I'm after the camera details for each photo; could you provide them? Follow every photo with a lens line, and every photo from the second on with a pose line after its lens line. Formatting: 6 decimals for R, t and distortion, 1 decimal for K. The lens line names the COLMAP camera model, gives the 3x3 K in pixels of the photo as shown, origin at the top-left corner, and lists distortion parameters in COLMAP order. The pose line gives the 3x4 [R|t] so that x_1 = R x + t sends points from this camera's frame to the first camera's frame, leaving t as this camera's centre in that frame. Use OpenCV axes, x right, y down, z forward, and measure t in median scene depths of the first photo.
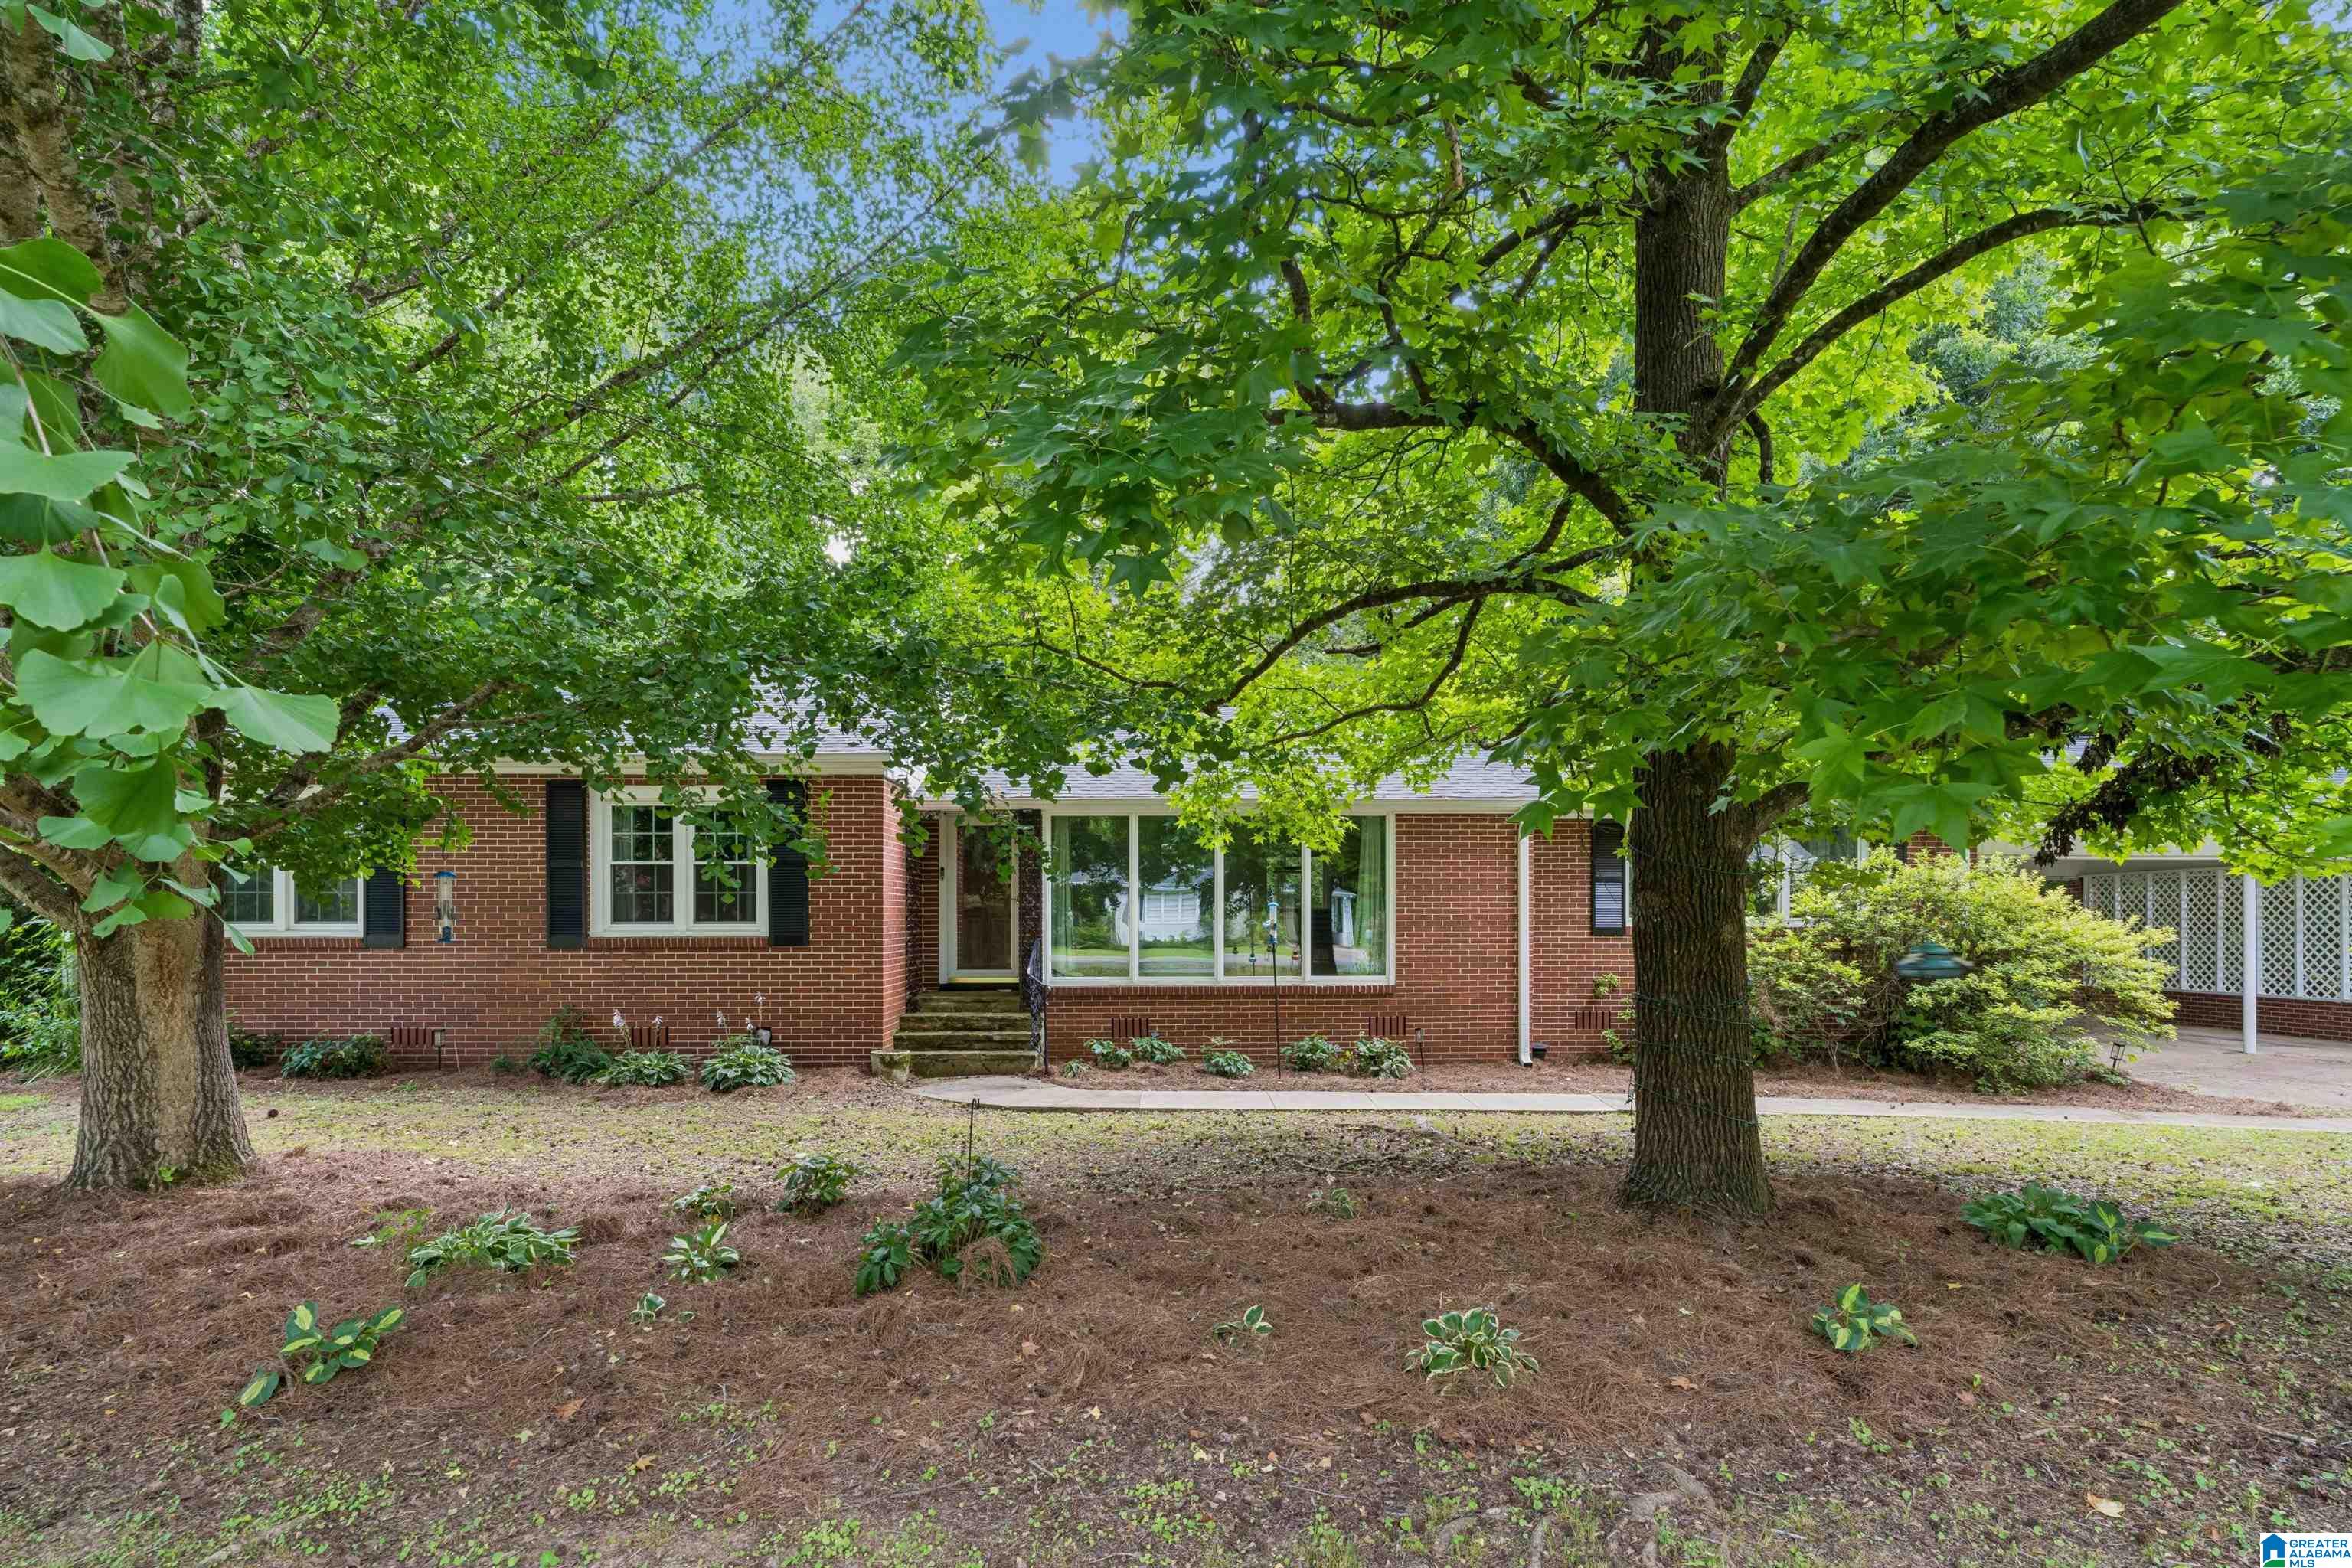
lens RADIAL K [[1086.1, 0, 1162.3], [0, 1086.1, 806.0], [0, 0, 1]] dist [-0.004776, 0.000994]
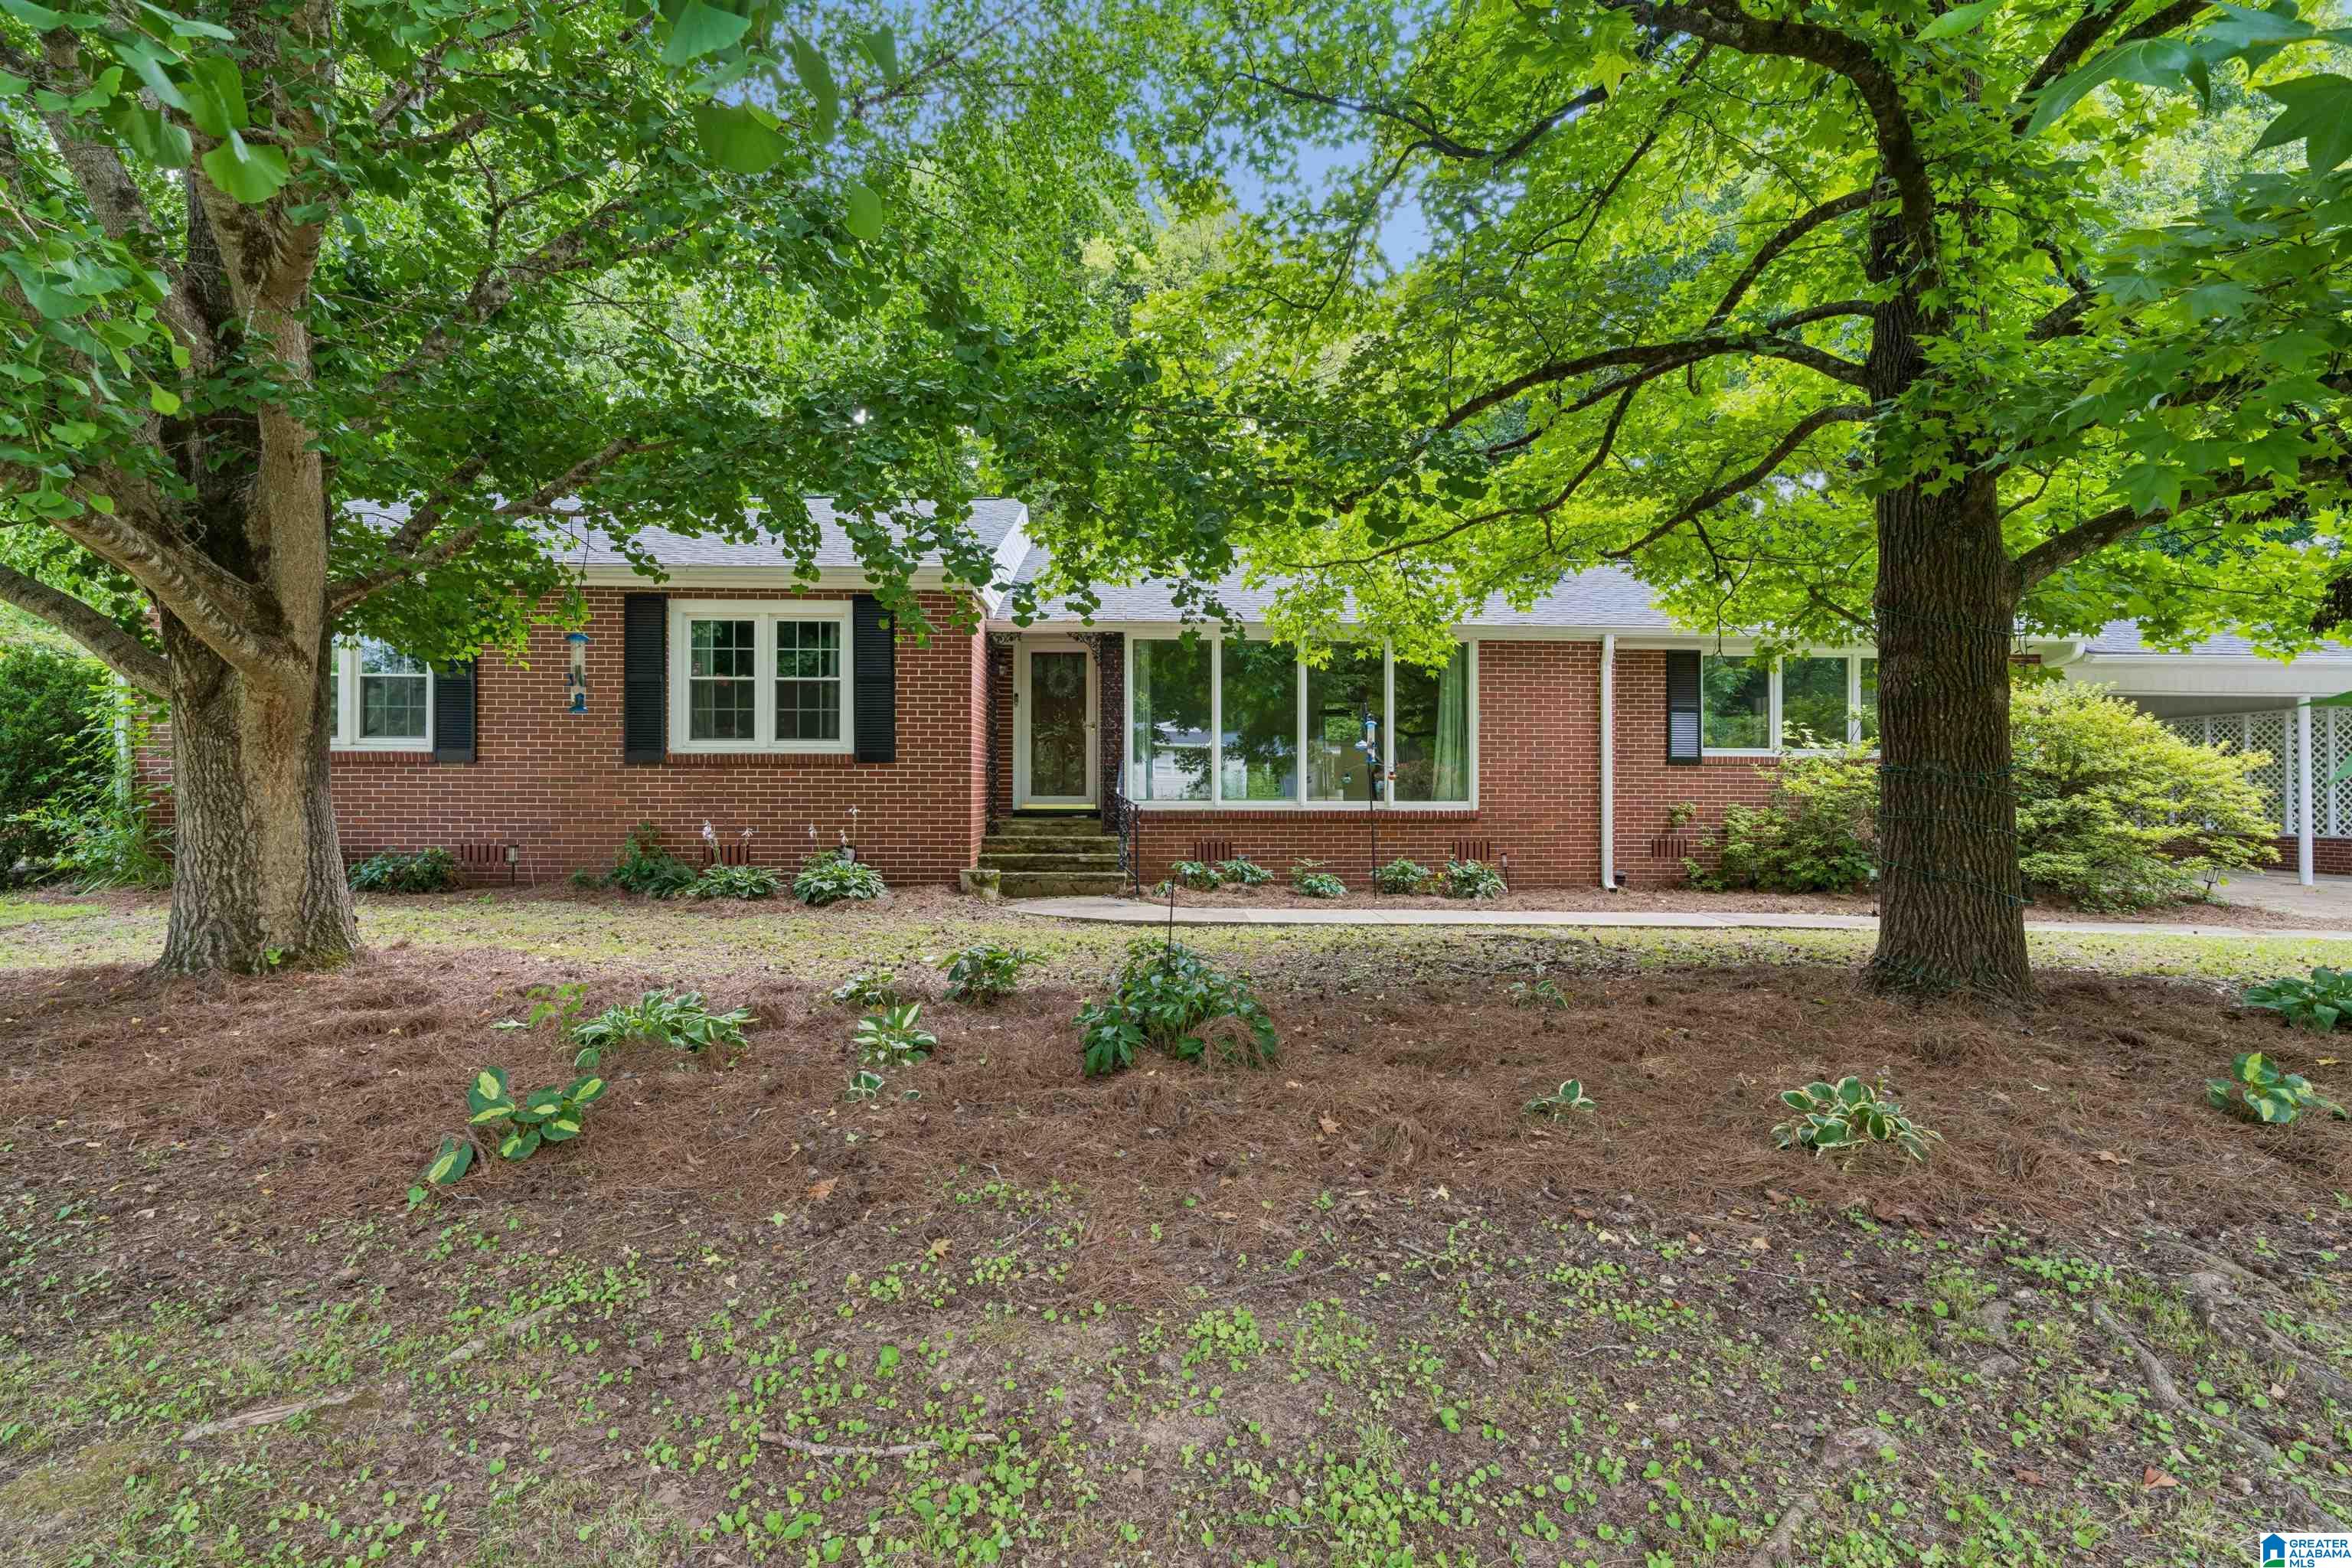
lens RADIAL K [[1030.6, 0, 1176.8], [0, 1030.6, 678.5], [0, 0, 1]] dist [-0.003995, 0.000653]
pose [[0.999677, 0.010591, 0.023101, -0.108438], [-0.010584, 0.999944, -0.000405, 0.058146], [-0.023104, 0.000160, 0.999733, 0.072202]]
